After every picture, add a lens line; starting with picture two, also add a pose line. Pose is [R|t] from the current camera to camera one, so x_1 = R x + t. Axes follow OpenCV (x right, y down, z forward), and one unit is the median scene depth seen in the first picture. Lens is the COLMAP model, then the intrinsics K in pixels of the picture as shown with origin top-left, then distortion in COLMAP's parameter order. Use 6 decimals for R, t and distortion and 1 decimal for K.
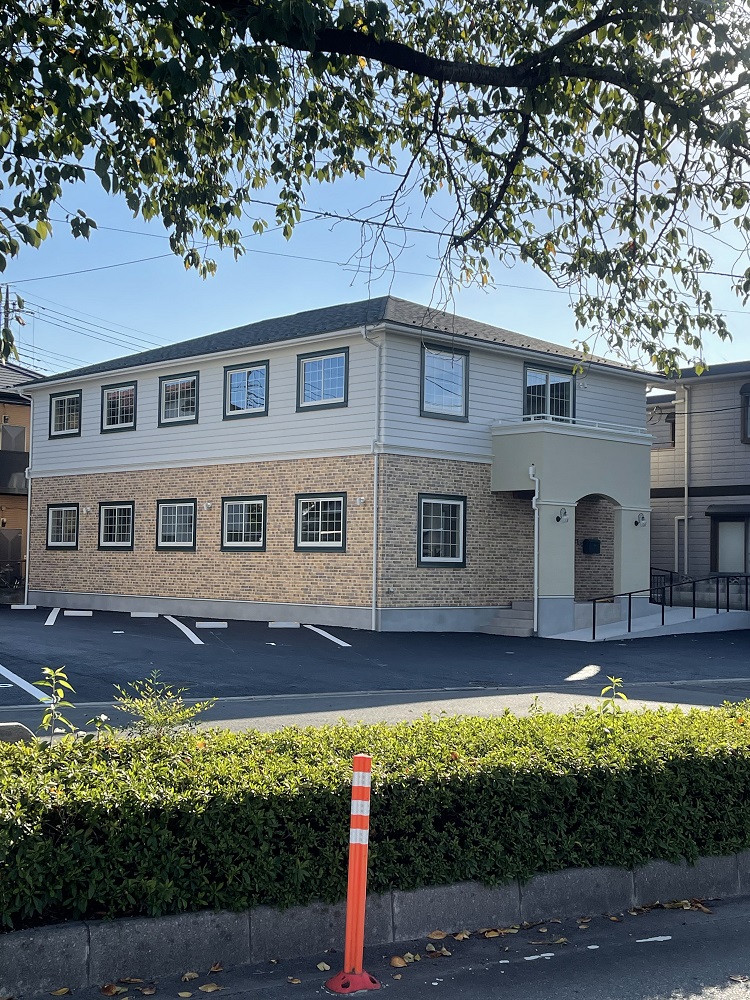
lens RADIAL K [[1290.9, 0, 373.9], [0, 1290.9, 502.8], [0, 0, 1]] dist [0.140084, 0.000000]
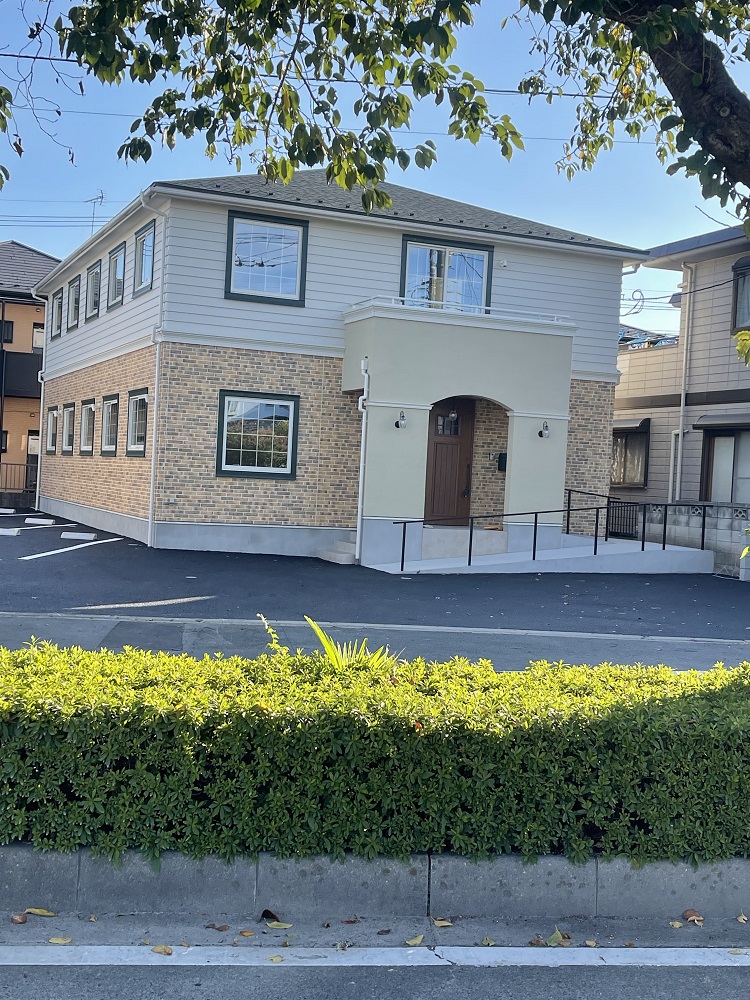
lens RADIAL K [[1290.9, 0, 379.2], [0, 1290.9, 497.7], [0, 0, 1]] dist [0.140084, 0.000000]
pose [[0.935671, 0.037068, -0.350922, 0.420414], [-0.019522, 0.998382, 0.053406, 0.015396], [0.352334, -0.043120, 0.934880, 0.226783]]
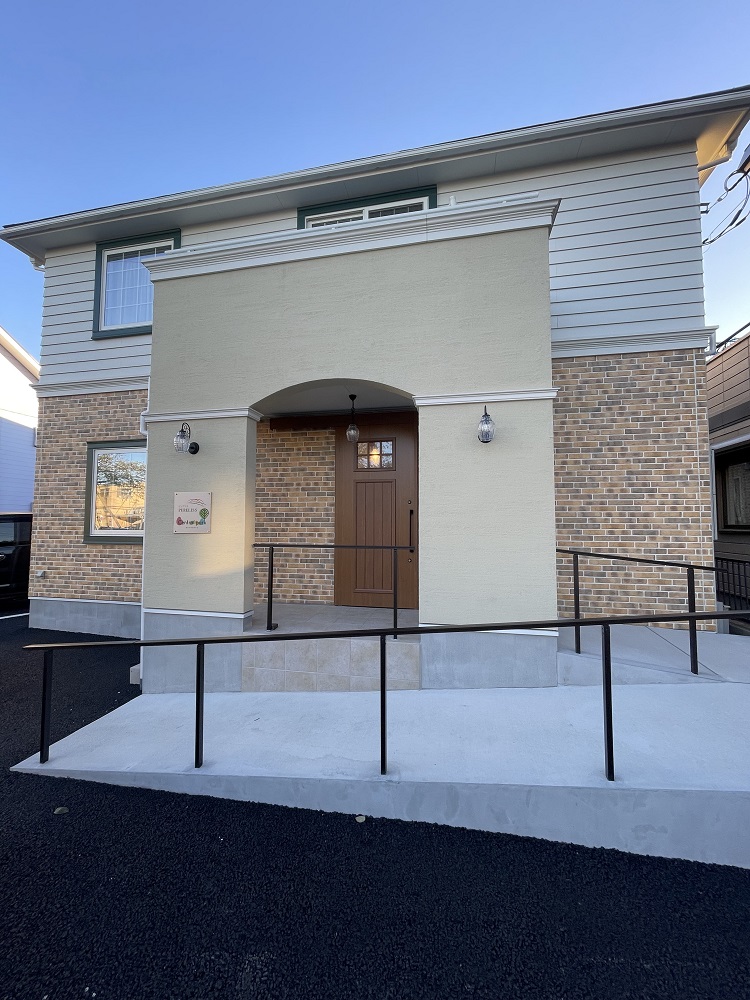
lens RADIAL K [[402.1, 0, 378.2], [0, 402.1, 496.8], [0, 0, 1]] dist [-0.003936, -0.000137]
pose [[0.562775, -0.063477, -0.824169, 0.302326], [0.047327, 0.997886, -0.044540, 0.039790], [0.825254, -0.013939, 0.564590, 0.972121]]
